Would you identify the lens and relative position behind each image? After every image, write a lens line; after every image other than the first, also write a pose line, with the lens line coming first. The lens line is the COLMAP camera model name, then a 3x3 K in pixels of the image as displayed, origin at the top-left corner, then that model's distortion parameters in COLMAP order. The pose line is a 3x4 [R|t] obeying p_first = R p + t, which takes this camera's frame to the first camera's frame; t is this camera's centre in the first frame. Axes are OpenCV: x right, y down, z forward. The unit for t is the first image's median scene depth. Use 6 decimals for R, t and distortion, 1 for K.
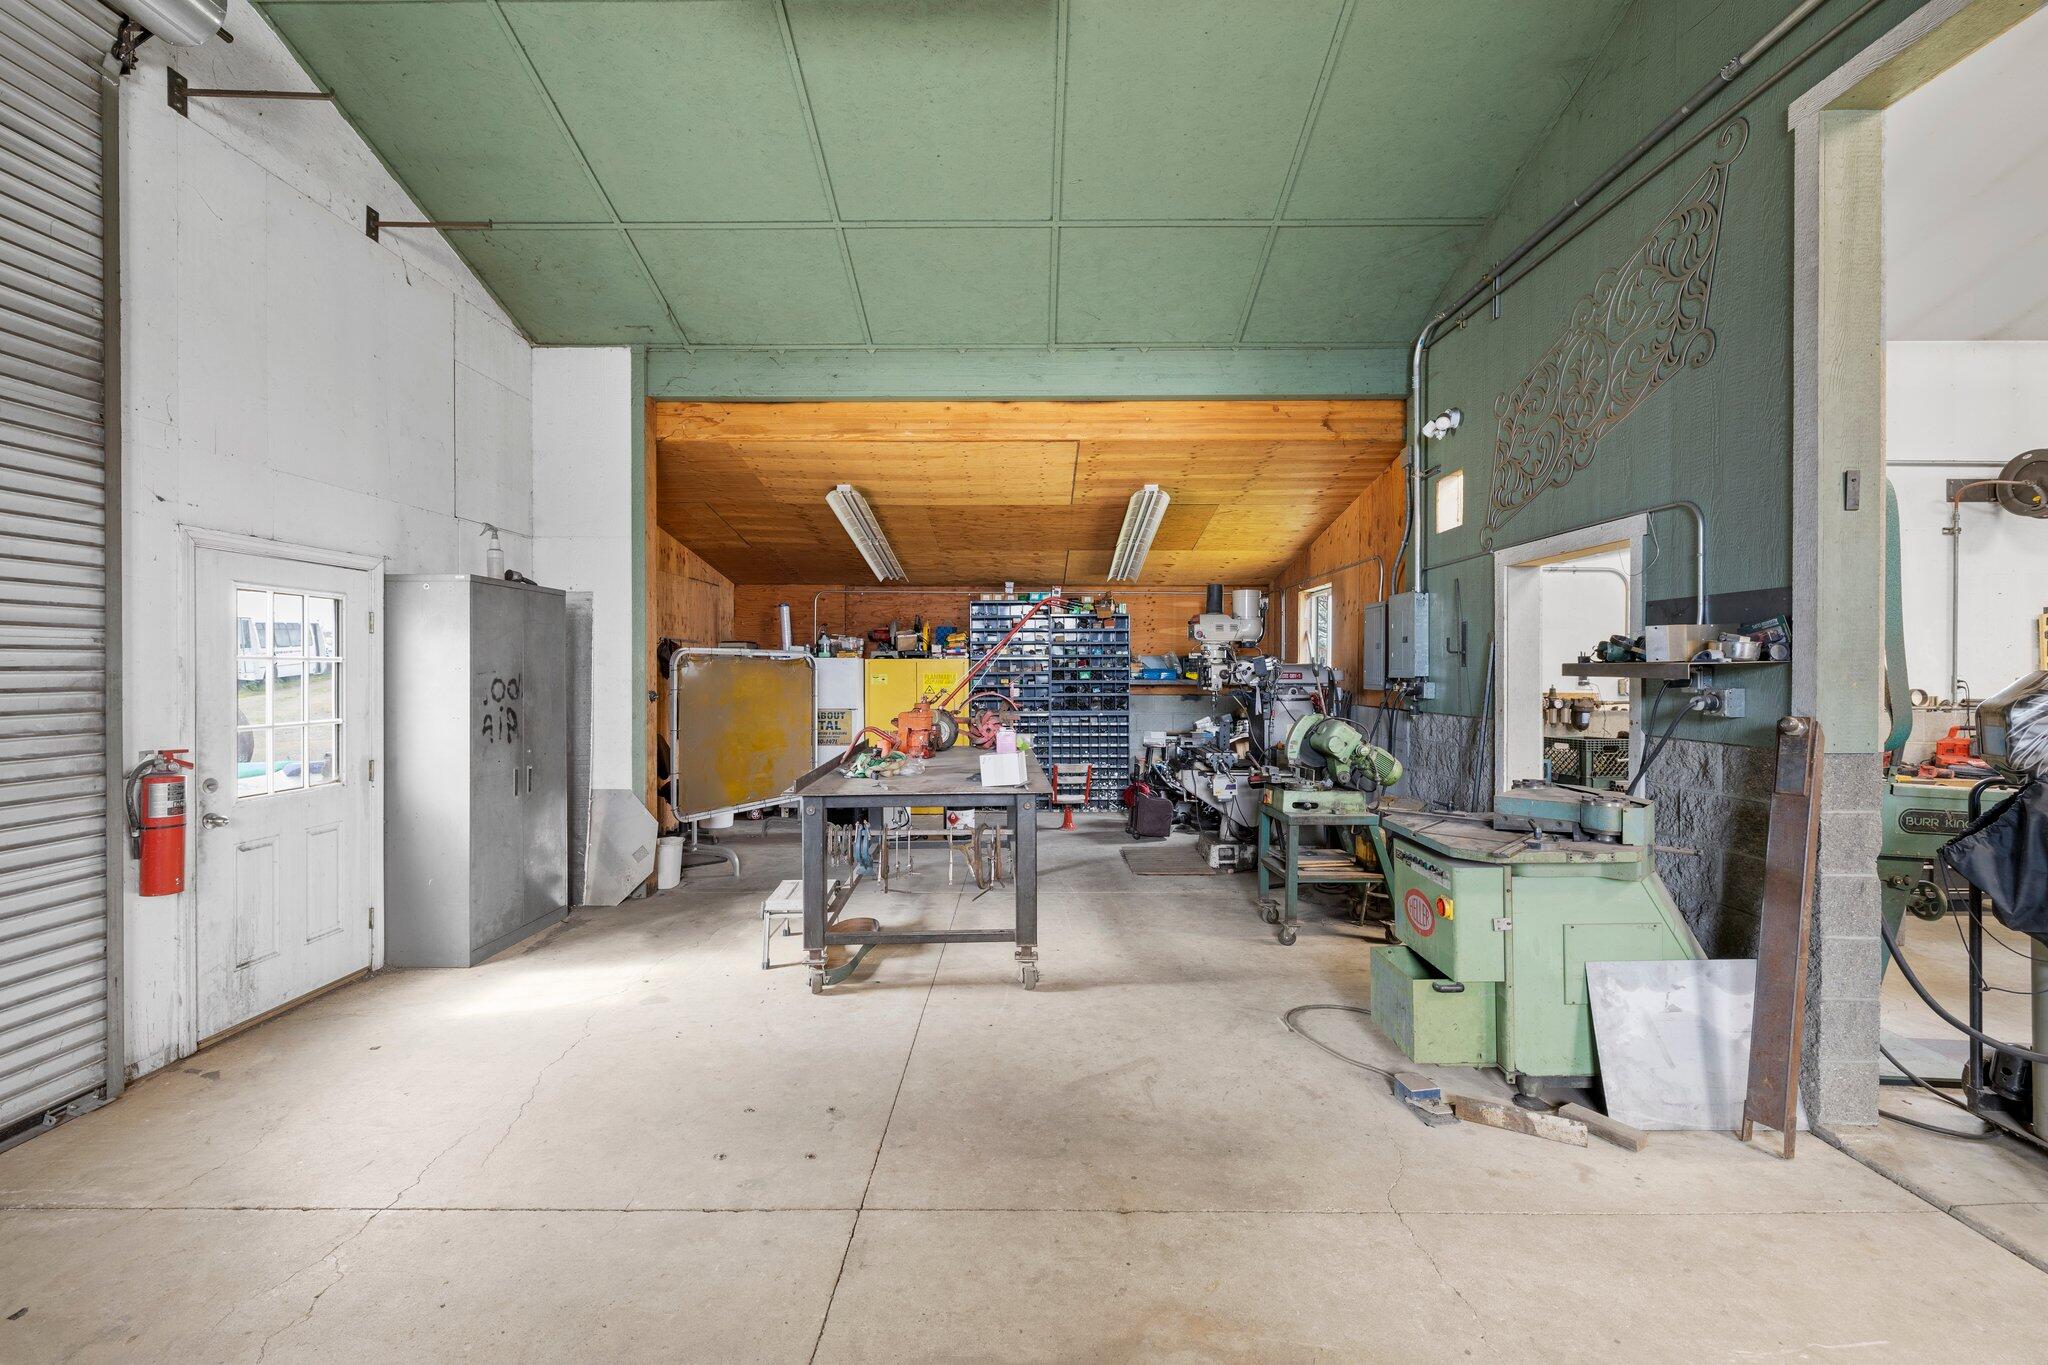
lens RADIAL K [[854.9, 0, 1020.6], [0, 854.9, 674.5], [0, 0, 1]] dist [0.001495, 0.000247]
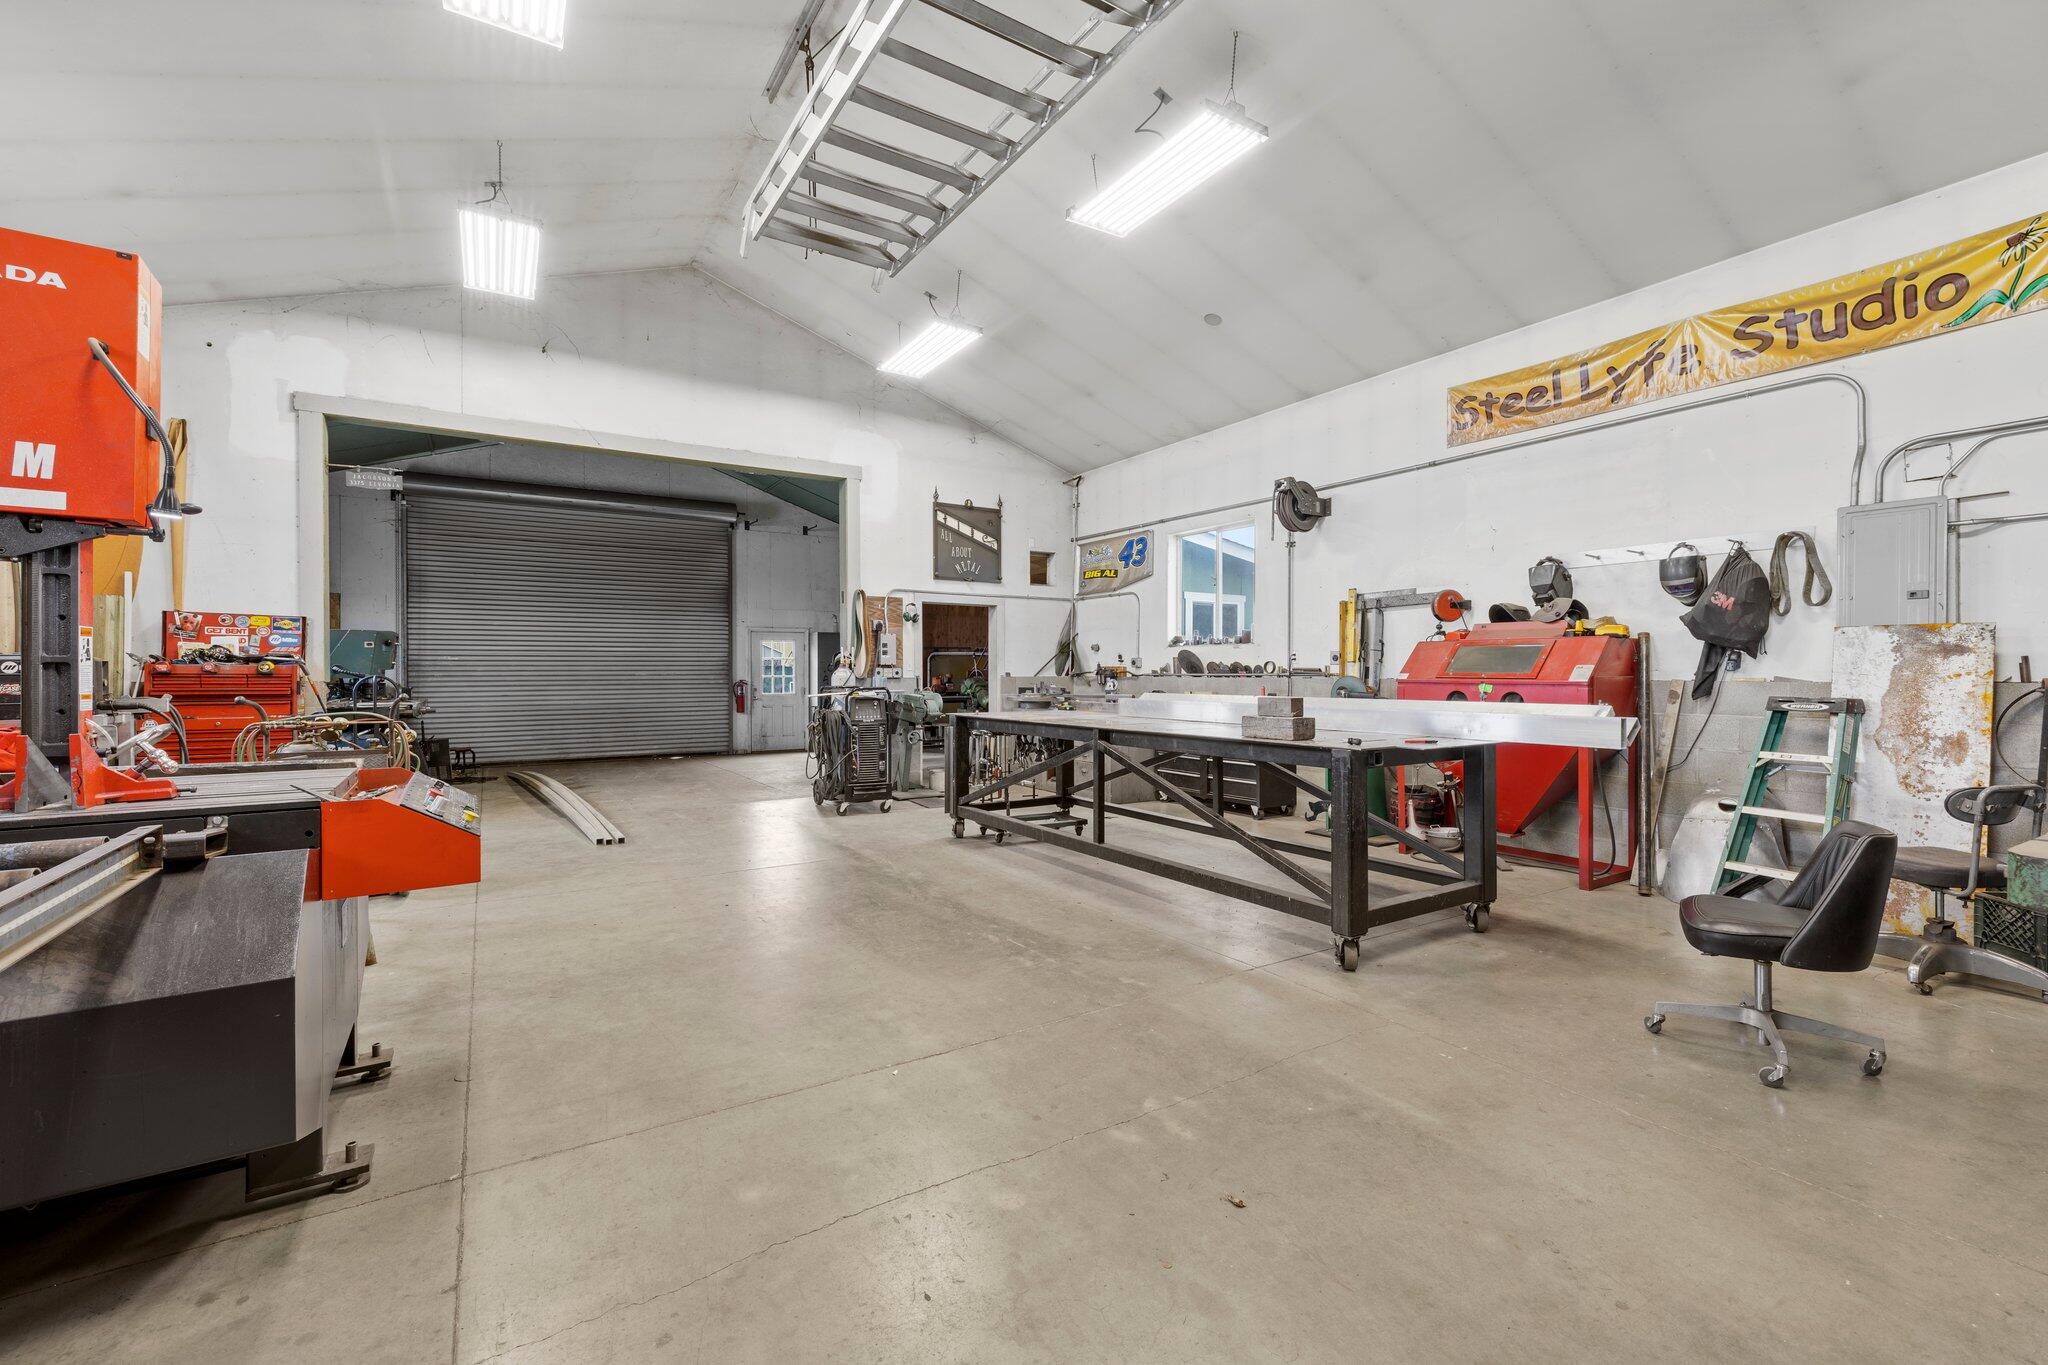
lens RADIAL K [[854.9, 0, 1020.6], [0, 854.9, 674.5], [0, 0, 1]] dist [0.001495, 0.000247]
pose [[0.542329, -0.002258, -0.840163, 2.670848], [-0.000628, 0.999995, -0.003093, 0.057665], [0.840166, 0.002205, 0.542325, -0.127408]]
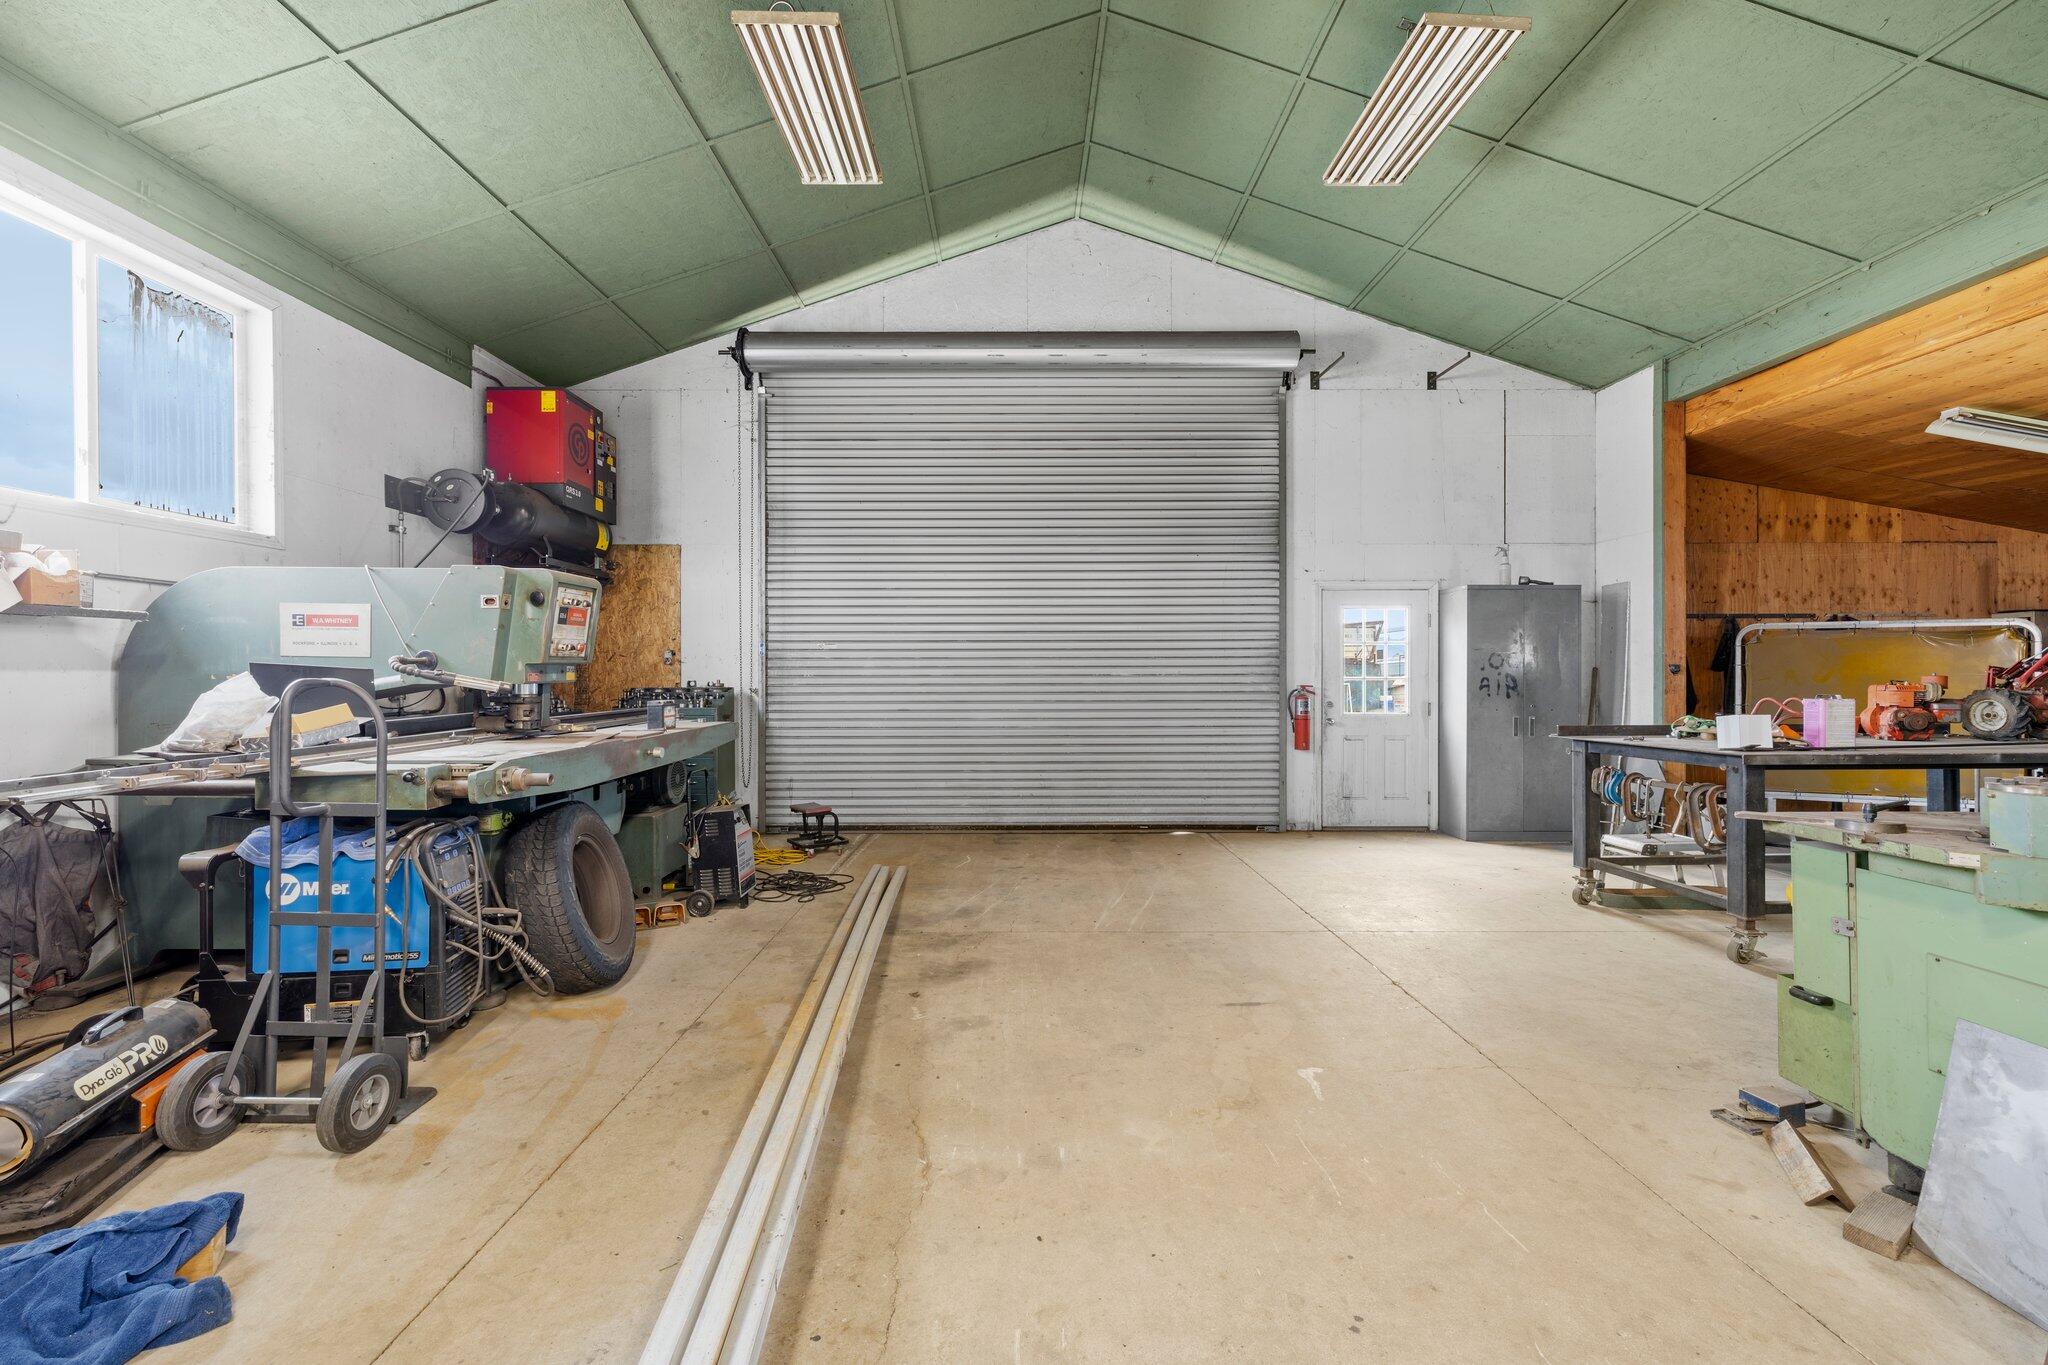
lens RADIAL K [[854.9, 0, 1020.6], [0, 854.9, 674.5], [0, 0, 1]] dist [0.001495, 0.000247]
pose [[0.021554, 0.000847, -0.999767, 0.925051], [-0.003611, 0.999993, 0.000769, 0.048236], [0.999761, 0.003594, 0.021557, 0.175624]]
